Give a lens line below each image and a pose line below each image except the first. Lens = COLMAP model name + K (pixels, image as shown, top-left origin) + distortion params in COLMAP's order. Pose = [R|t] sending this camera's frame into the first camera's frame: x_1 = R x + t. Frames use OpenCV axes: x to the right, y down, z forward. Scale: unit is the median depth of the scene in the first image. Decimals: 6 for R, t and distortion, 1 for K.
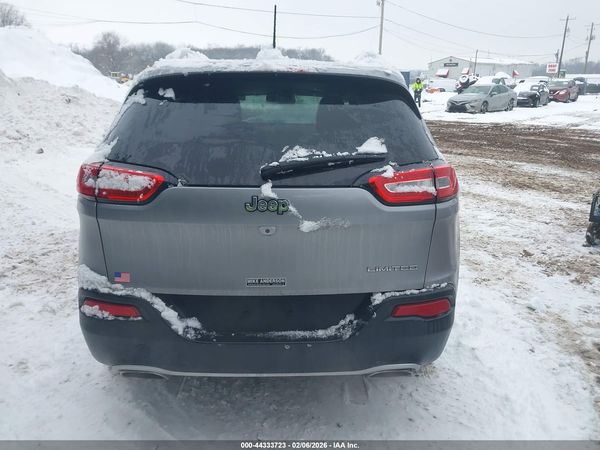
lens RADIAL K [[473.3, 0, 317.0], [0, 473.3, 240.7], [0, 0, 1]] dist [0.055098, -0.063836]
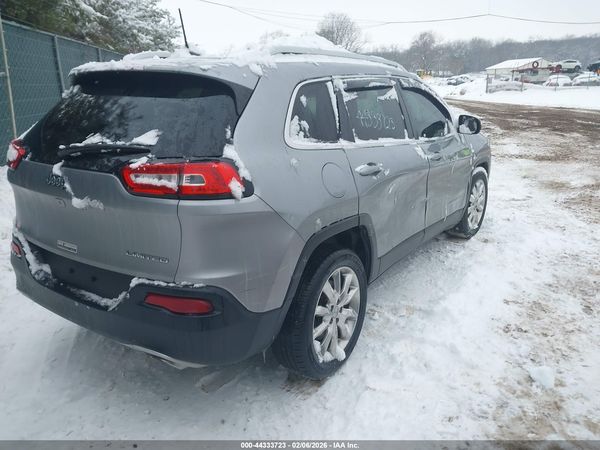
lens RADIAL K [[473.3, 0, 303.5], [0, 473.3, 229.8], [0, 0, 1]] dist [0.055098, -0.063836]
pose [[0.814079, 0.165756, -0.556597, 1.003856], [-0.172988, 0.984109, 0.040058, -0.099093], [0.554392, 0.063674, 0.829817, 0.321245]]
